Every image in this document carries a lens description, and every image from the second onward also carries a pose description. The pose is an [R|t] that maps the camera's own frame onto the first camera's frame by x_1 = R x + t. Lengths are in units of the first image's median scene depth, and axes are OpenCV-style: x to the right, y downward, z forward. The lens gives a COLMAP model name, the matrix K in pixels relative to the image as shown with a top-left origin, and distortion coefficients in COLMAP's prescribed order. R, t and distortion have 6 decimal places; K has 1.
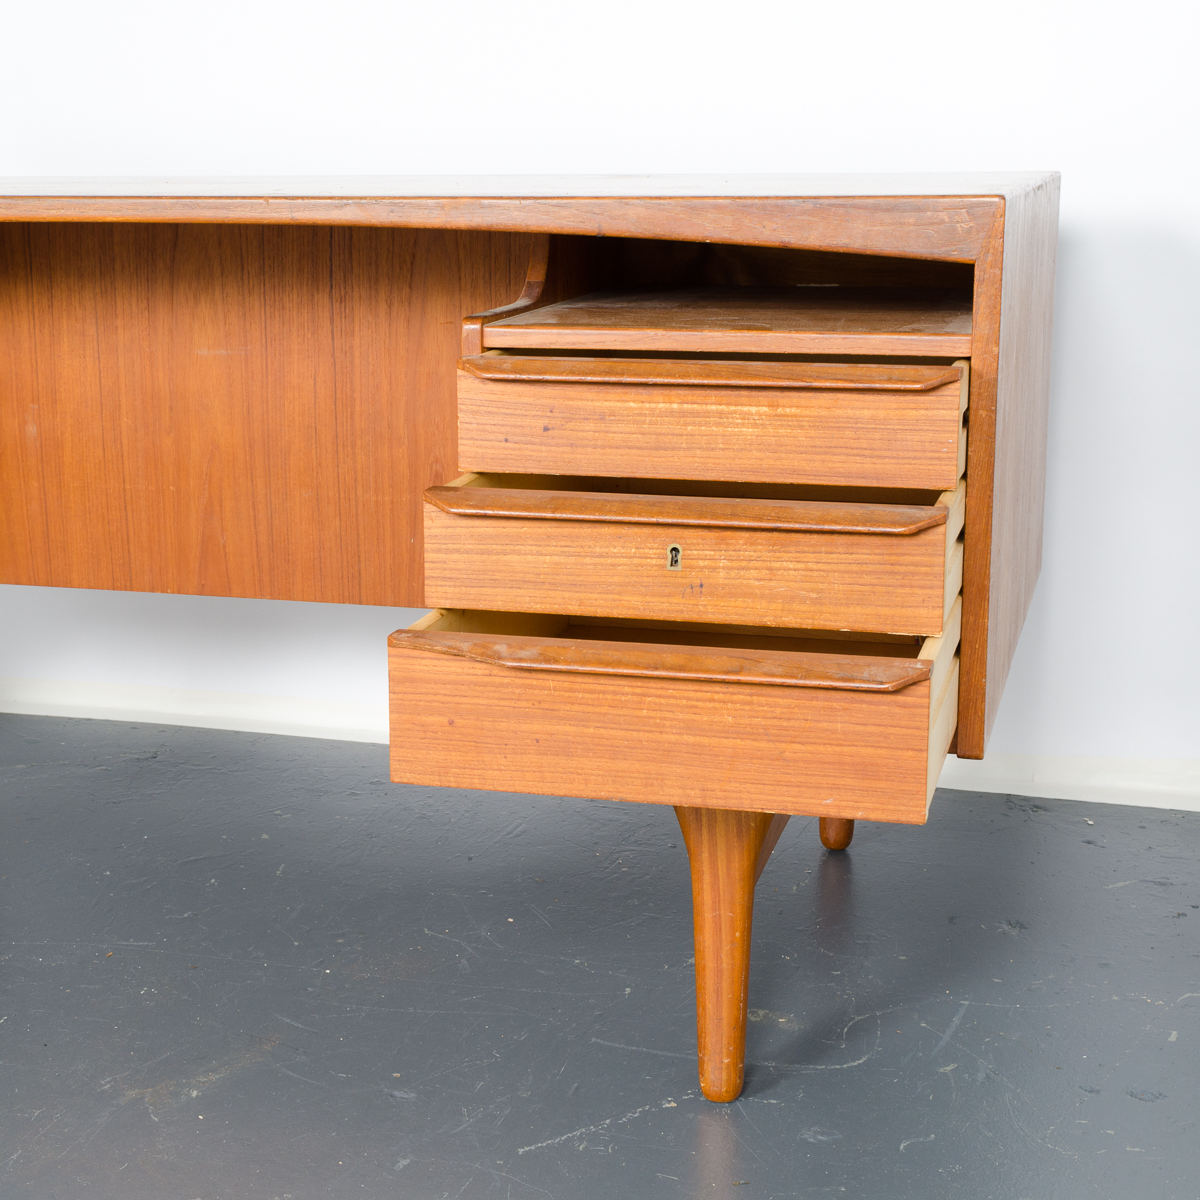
lens RADIAL K [[2209.8, 0, 449.3], [0, 2209.8, 599.3], [0, 0, 1]] dist [-0.005542, -0.011611]
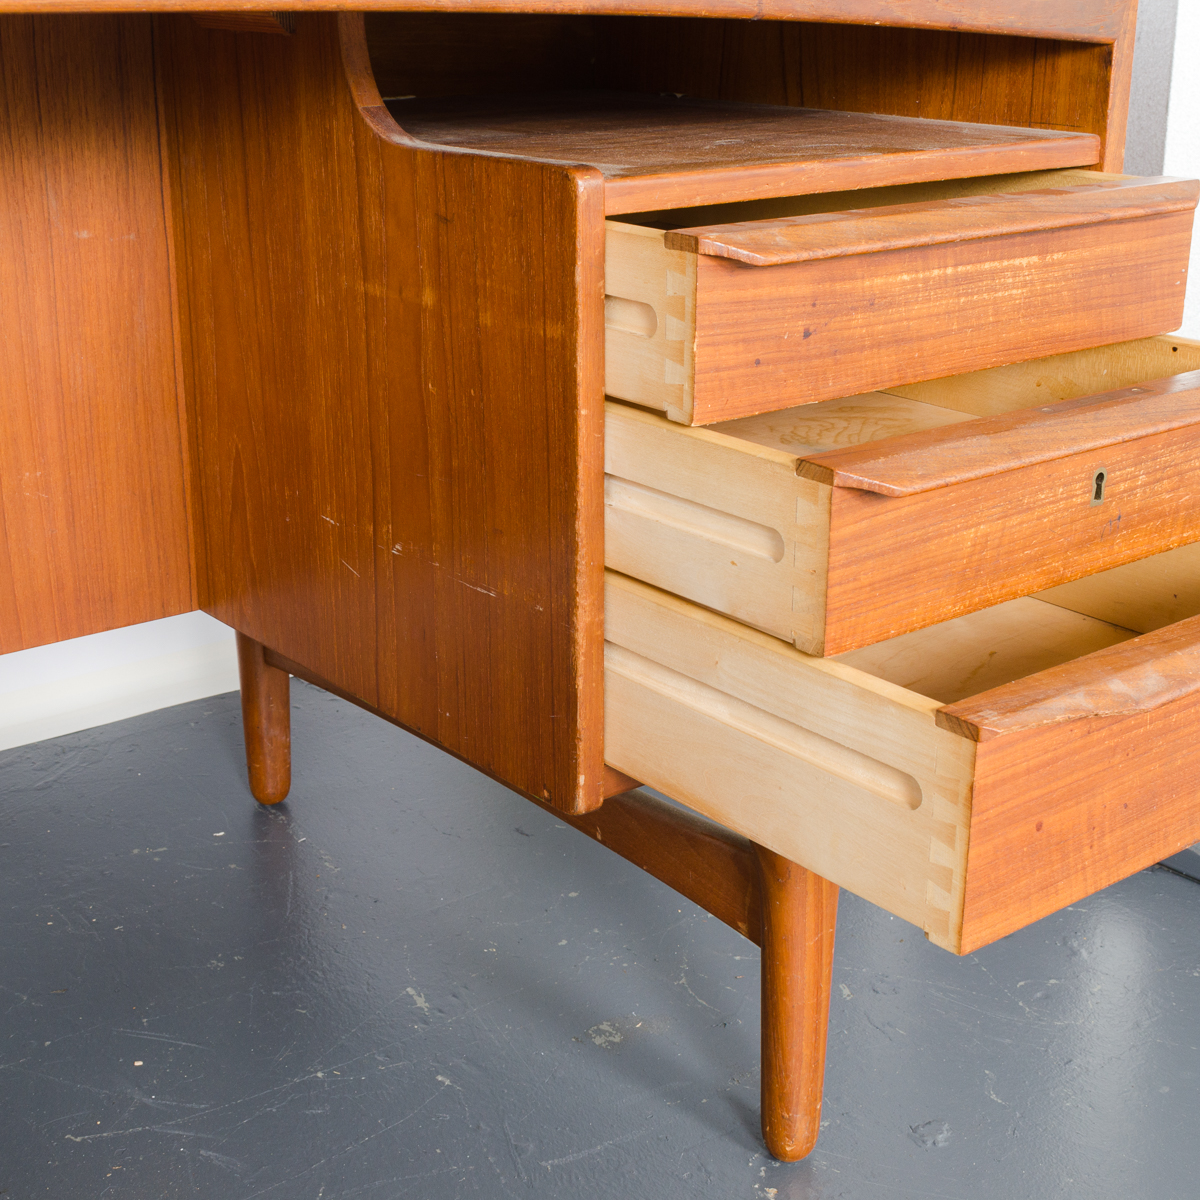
lens RADIAL K [[1876.8, 0, 599.8], [0, 1876.8, 598.1], [0, 0, 1]] dist [-0.024385, -0.062835]
pose [[0.550623, -0.263711, 0.792005, -0.441079], [0.165416, 0.964443, 0.206125, -0.127145], [-0.818201, 0.017513, 0.574666, 0.759709]]
